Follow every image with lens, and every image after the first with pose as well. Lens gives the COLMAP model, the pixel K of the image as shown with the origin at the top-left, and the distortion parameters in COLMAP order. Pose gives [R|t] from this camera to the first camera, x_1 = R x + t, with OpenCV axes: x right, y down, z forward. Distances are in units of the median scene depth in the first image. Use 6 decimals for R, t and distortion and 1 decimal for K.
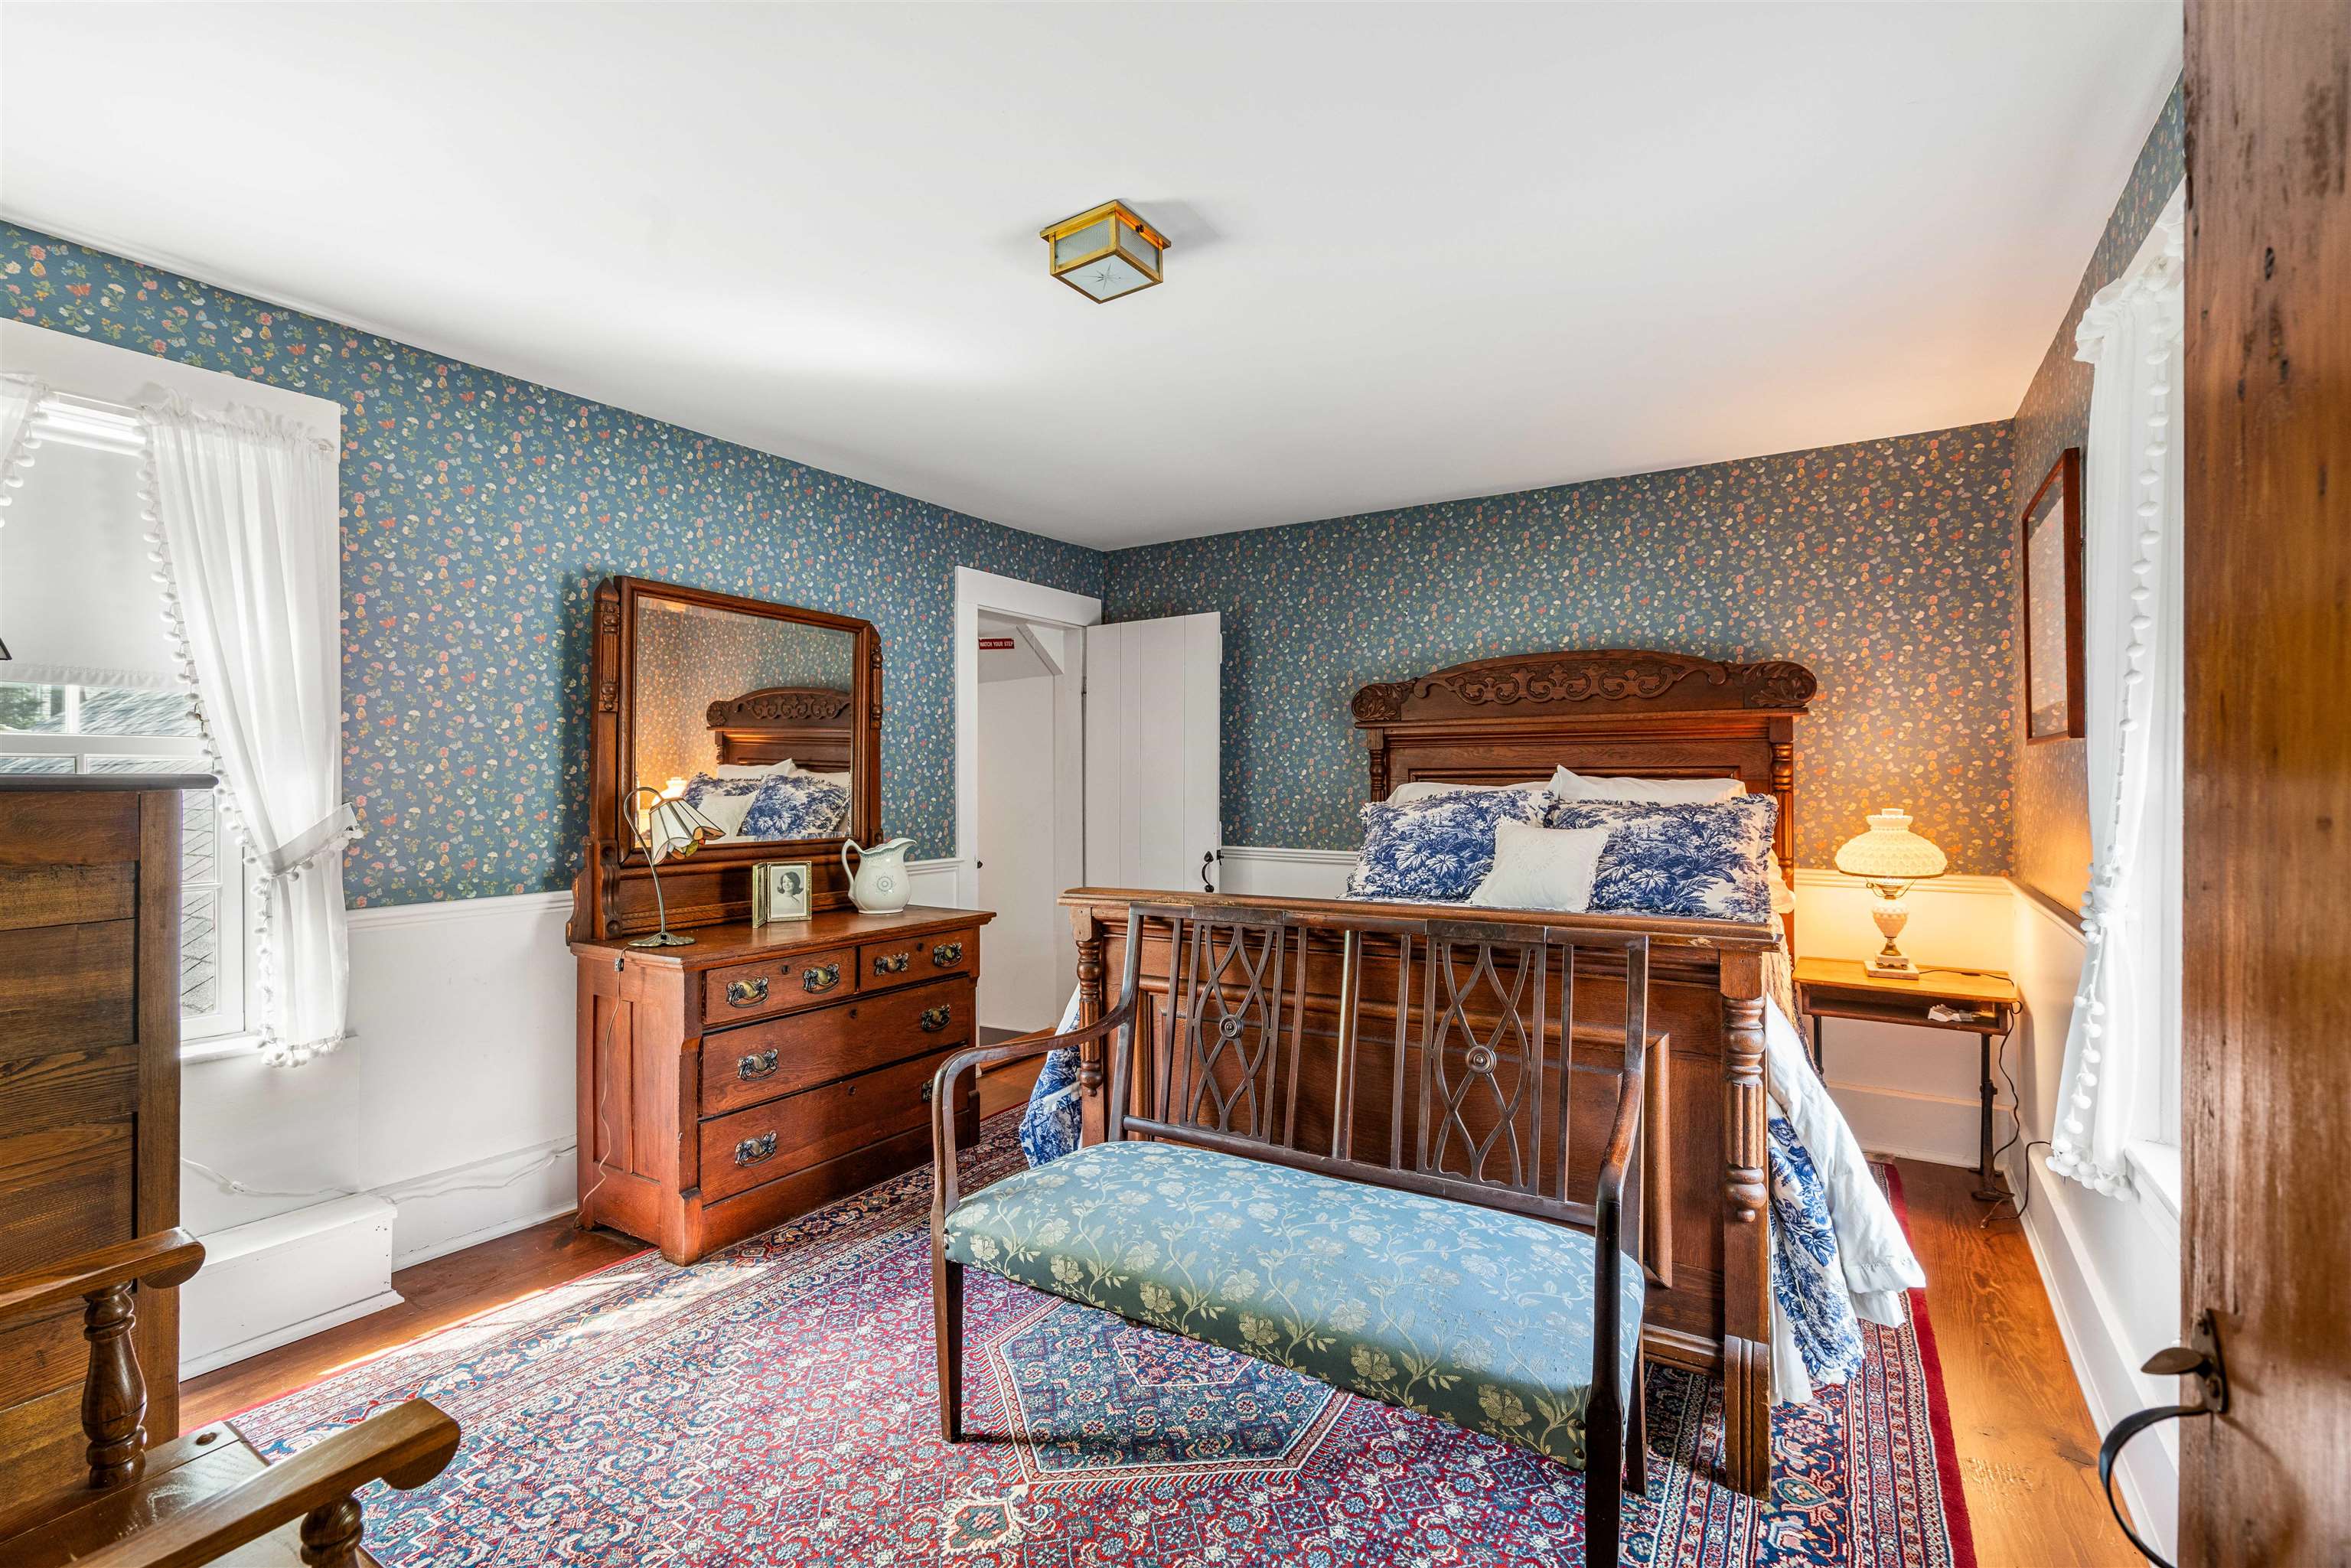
lens RADIAL K [[1059.6, 0, 1164.3], [0, 1059.6, 799.4], [0, 0, 1]] dist [-0.000990, -0.000653]
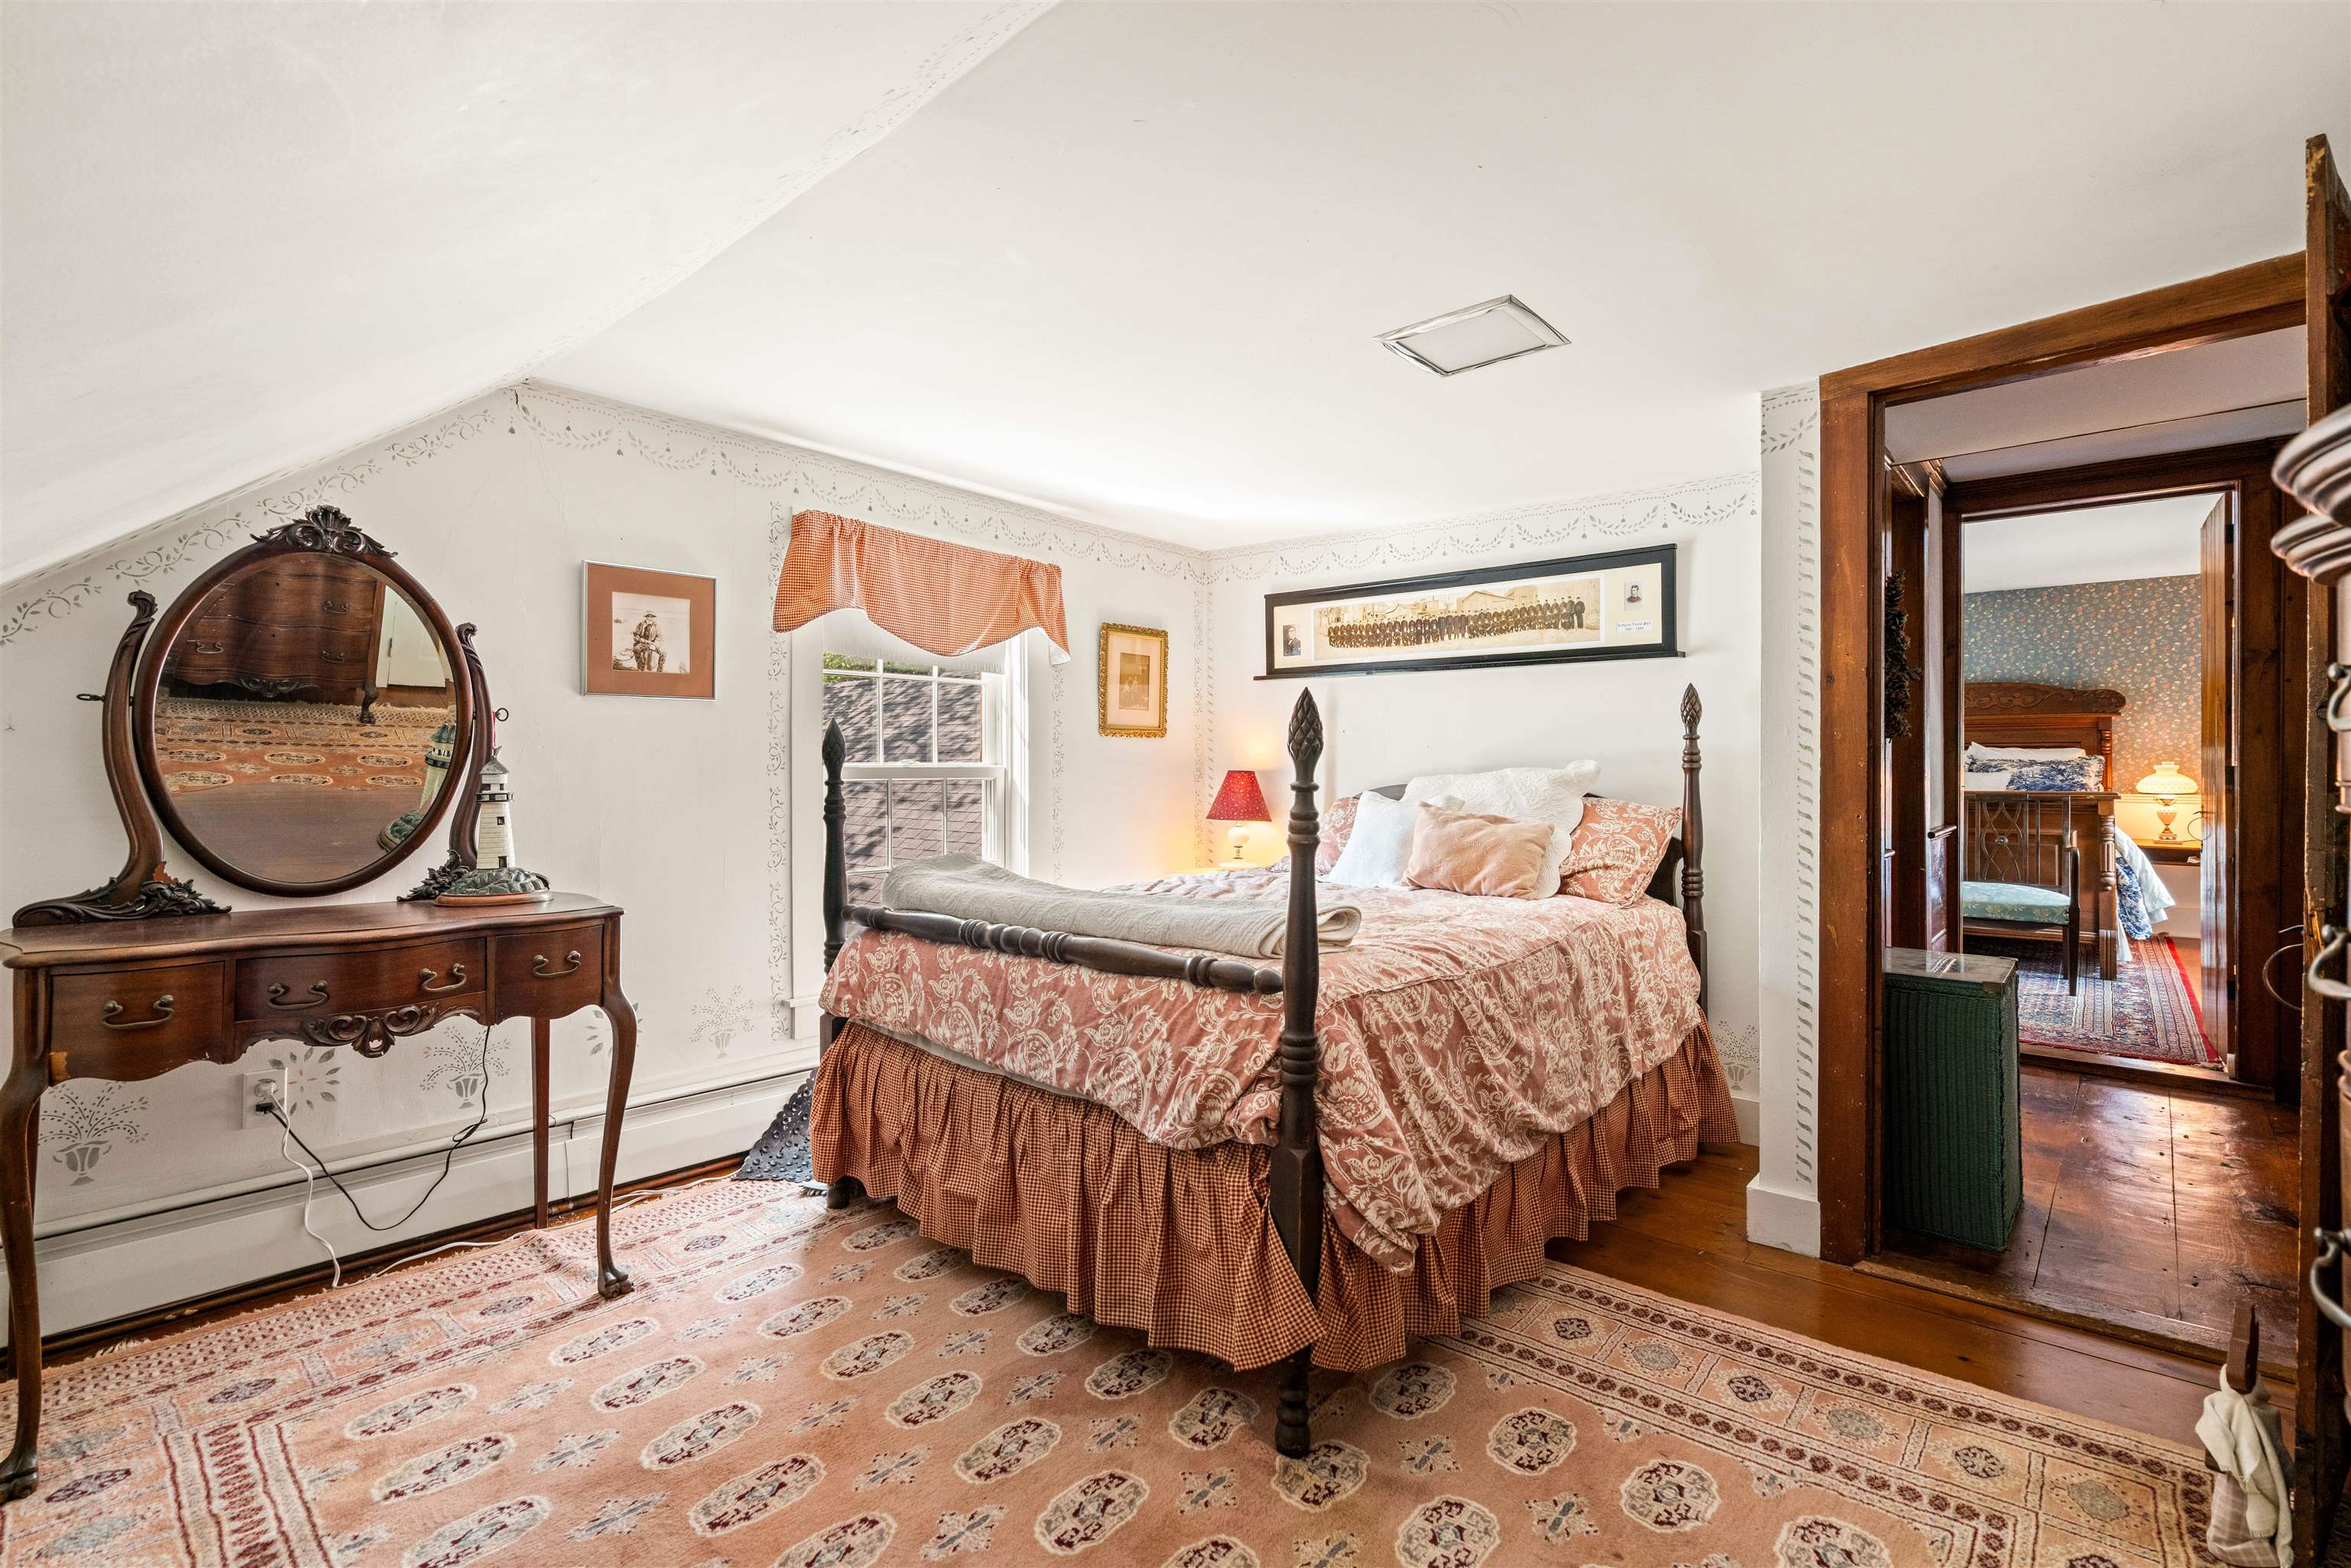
lens RADIAL K [[1059.6, 0, 1164.3], [0, 1059.6, 799.4], [0, 0, 1]] dist [-0.000990, -0.000653]
pose [[0.986243, -0.001934, -0.165289, -0.873808], [0.003210, 0.999967, 0.007450, 0.059660], [0.165269, -0.007878, 0.986217, -1.316751]]
